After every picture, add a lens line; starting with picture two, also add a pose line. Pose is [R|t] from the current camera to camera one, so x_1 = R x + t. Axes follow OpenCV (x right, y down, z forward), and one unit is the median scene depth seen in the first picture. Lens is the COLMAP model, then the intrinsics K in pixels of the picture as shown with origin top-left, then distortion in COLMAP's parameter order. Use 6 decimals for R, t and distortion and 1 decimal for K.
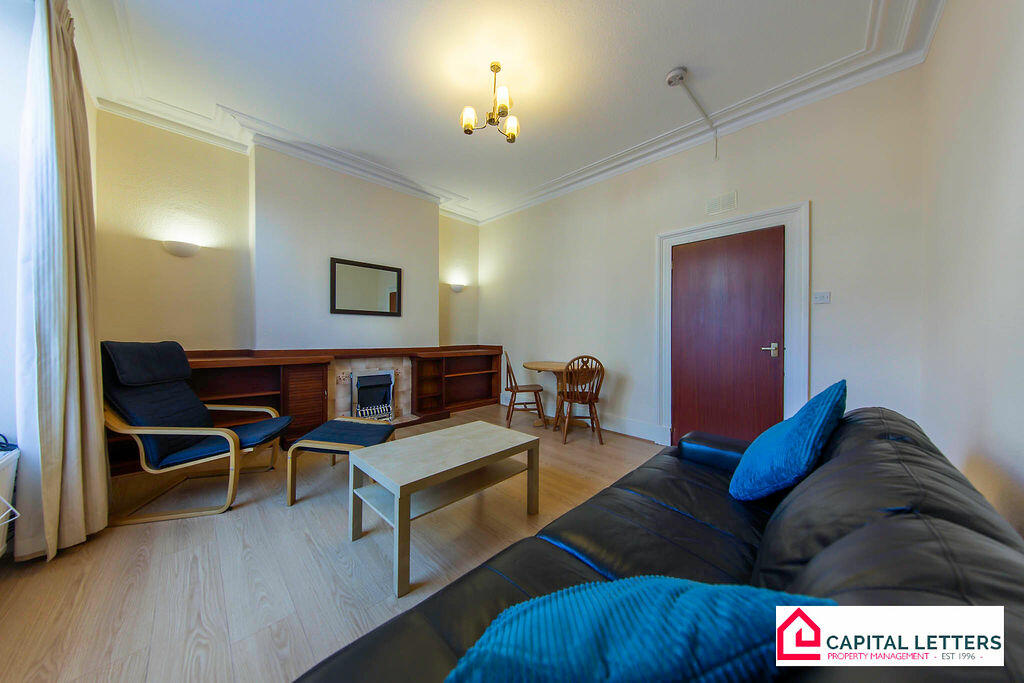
lens RADIAL K [[323.8, 0, 510.0], [0, 323.8, 332.7], [0, 0, 1]] dist [0.006205, -0.000118]
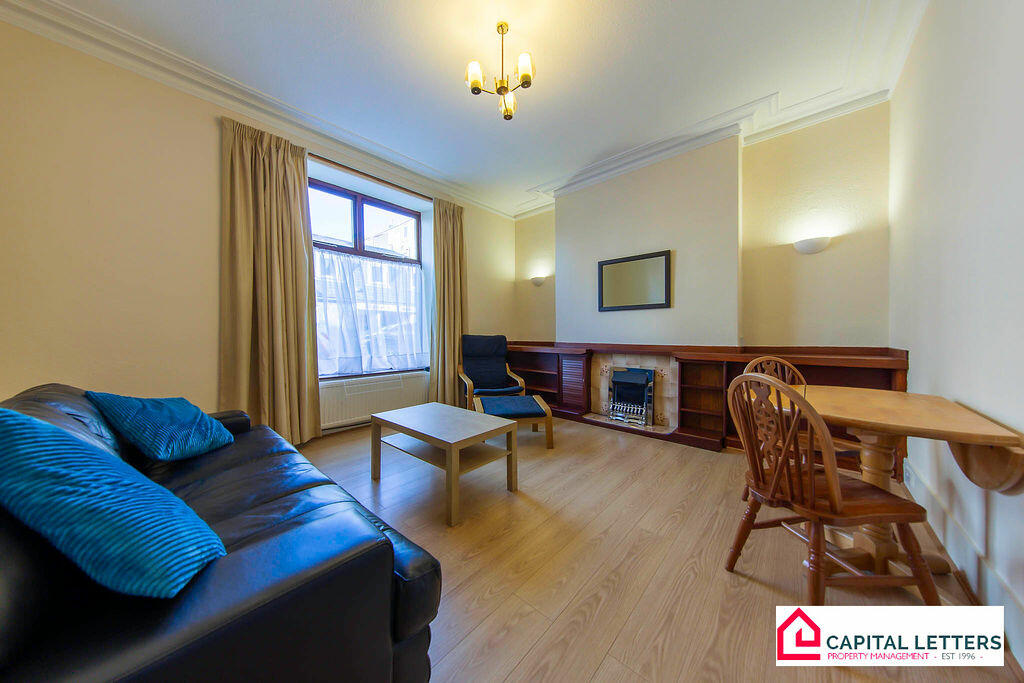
lens RADIAL K [[323.8, 0, 510.0], [0, 323.8, 332.7], [0, 0, 1]] dist [0.006205, -0.000118]
pose [[0.054103, -0.002972, -0.998531, 0.517111], [0.017758, 0.999840, -0.002014, 0.009469], [0.998377, -0.017623, 0.054147, 0.587297]]
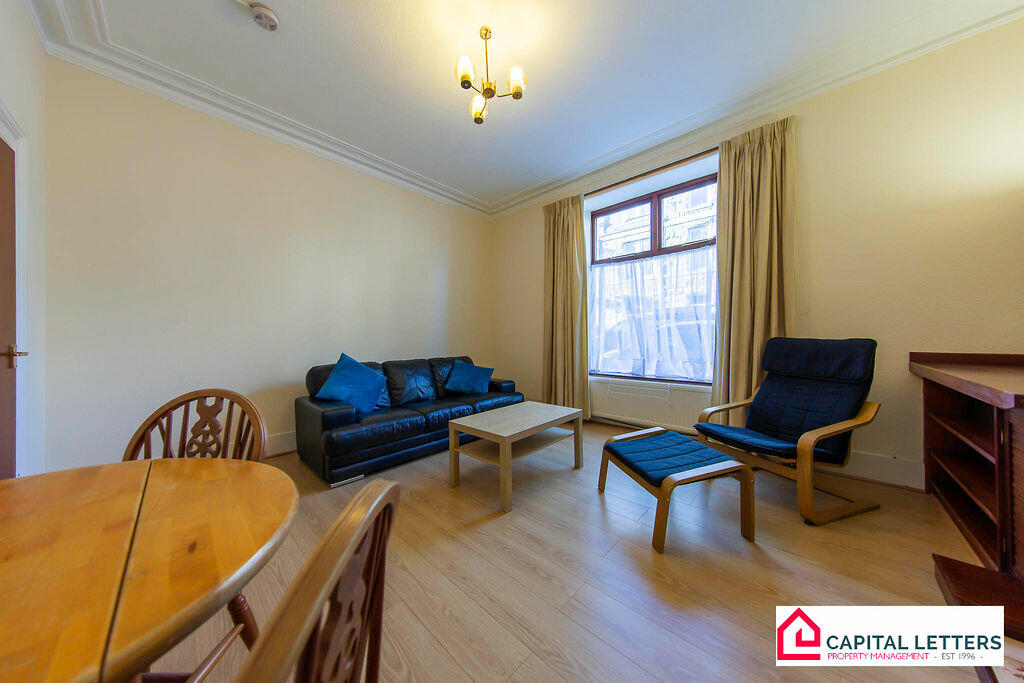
lens RADIAL K [[323.8, 0, 510.0], [0, 323.8, 332.7], [0, 0, 1]] dist [0.006205, -0.000118]
pose [[-0.999790, 0.009642, -0.018082, -0.049894], [0.010142, 0.999563, -0.027767, 0.014713], [0.017806, -0.027944, -0.999451, 1.142302]]
